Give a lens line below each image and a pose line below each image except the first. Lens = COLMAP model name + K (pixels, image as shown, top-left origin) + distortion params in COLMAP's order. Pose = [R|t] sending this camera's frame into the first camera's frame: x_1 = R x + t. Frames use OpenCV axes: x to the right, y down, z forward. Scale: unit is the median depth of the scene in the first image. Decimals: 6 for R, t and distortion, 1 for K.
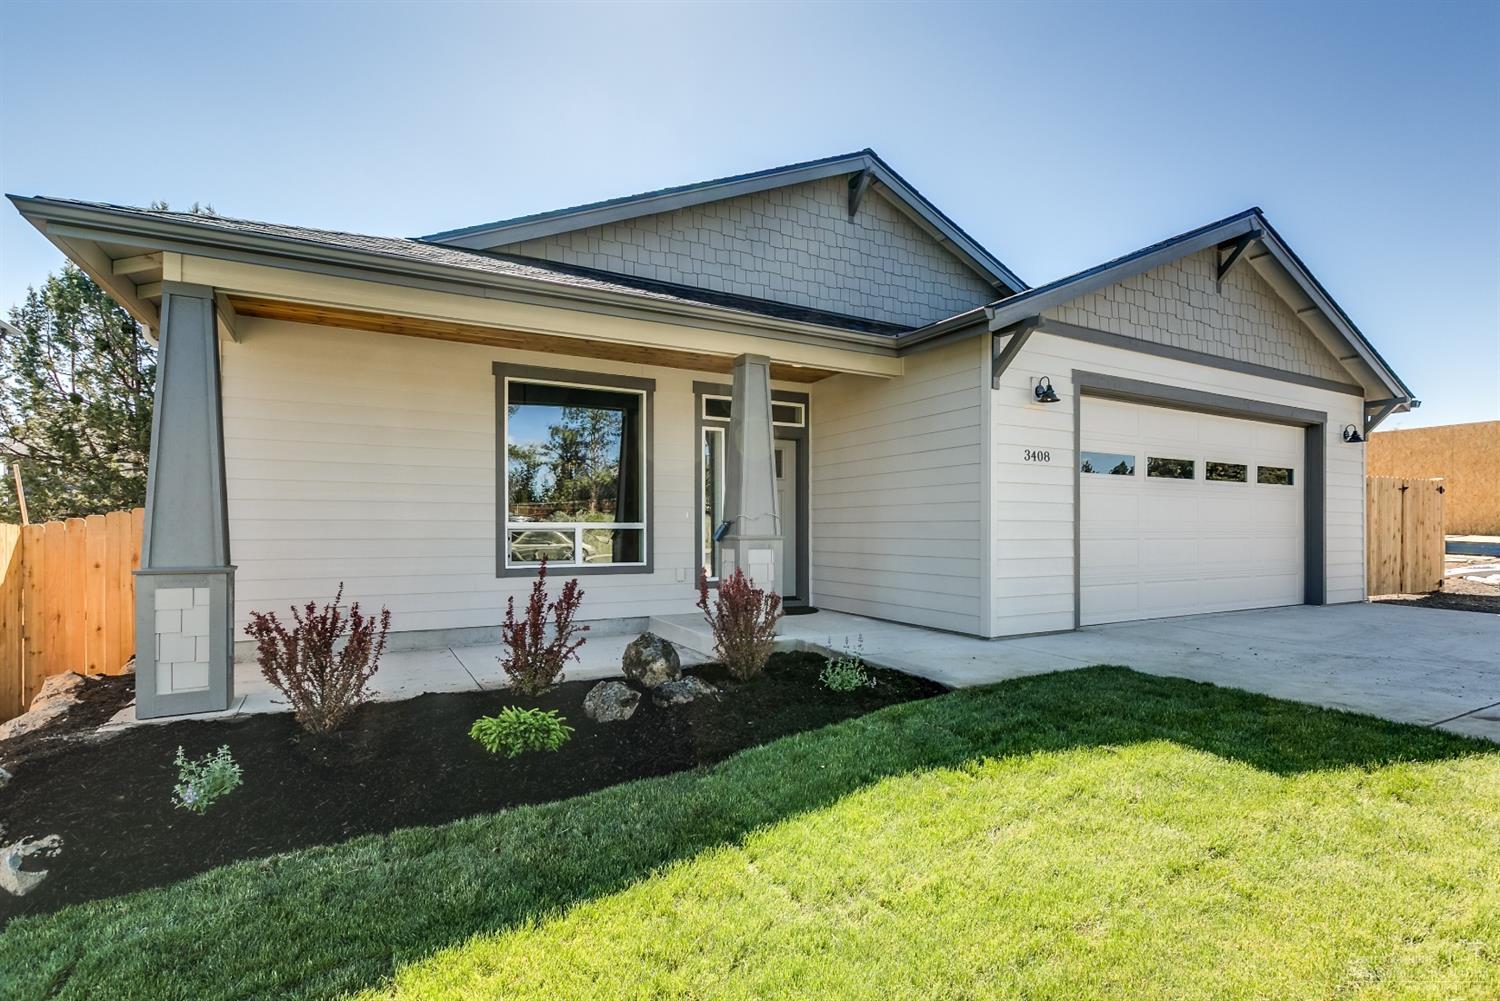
lens RADIAL K [[713.2, 0, 750.6], [0, 713.2, 537.4], [0, 0, 1]] dist [0.000334, 0.000116]
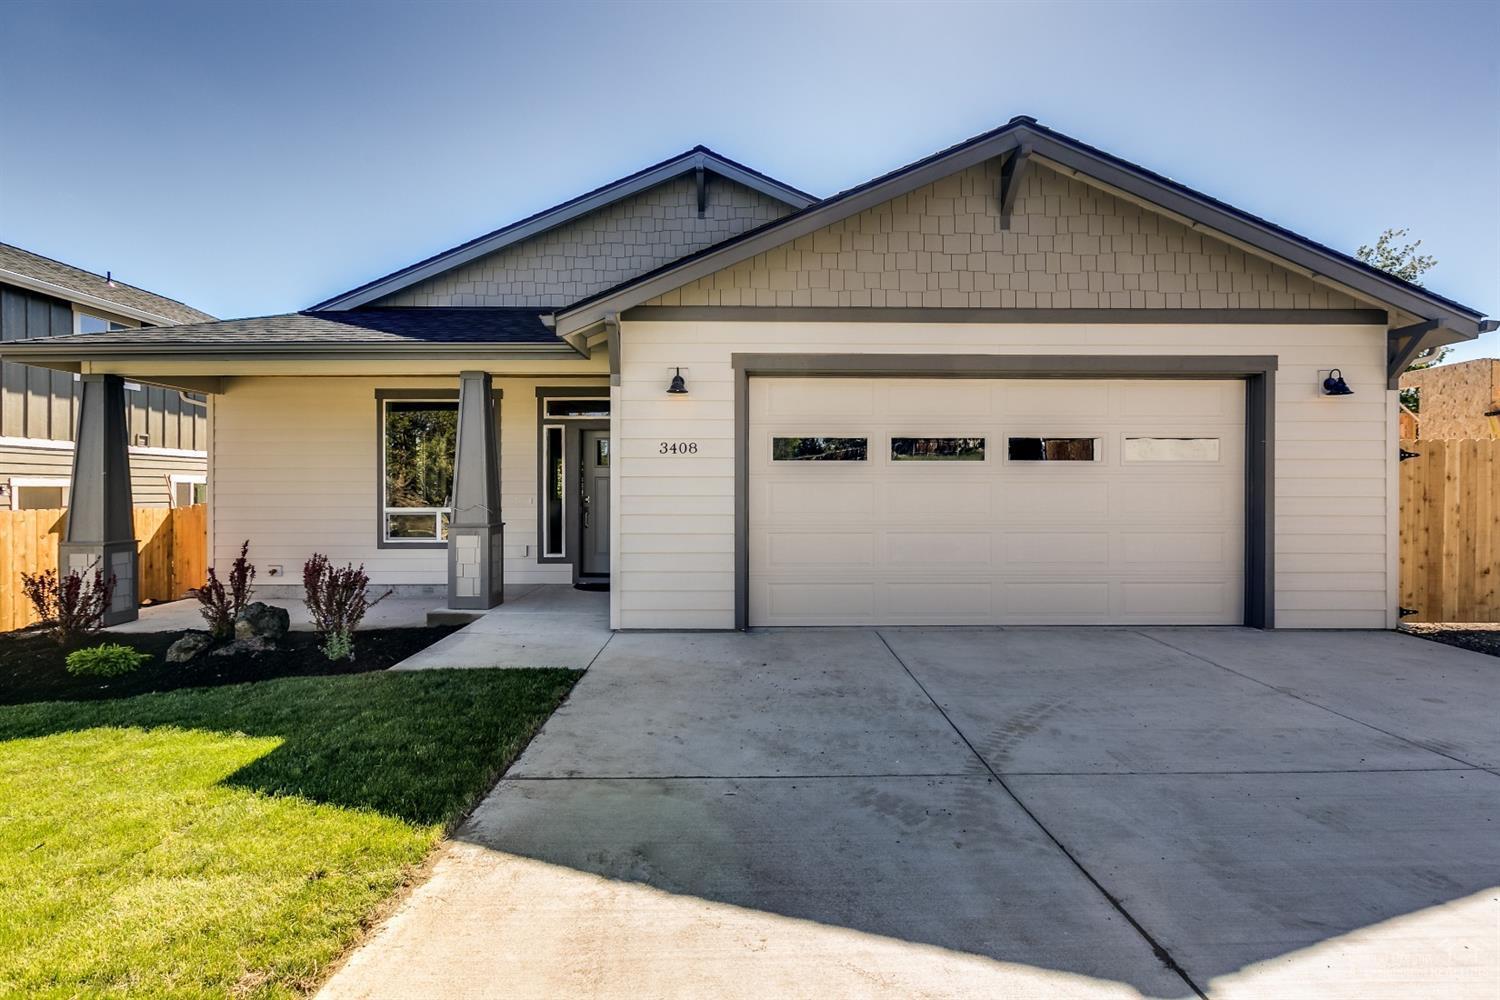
lens RADIAL K [[665.8, 0, 750.0], [0, 665.8, 500.0], [0, 0, 1]] dist [-0.001772, -0.000159]
pose [[0.879444, 0.005504, -0.475970, 0.748349], [-0.003563, 0.999981, 0.004980, -0.038930], [0.475989, -0.002684, 0.879447, 0.199450]]
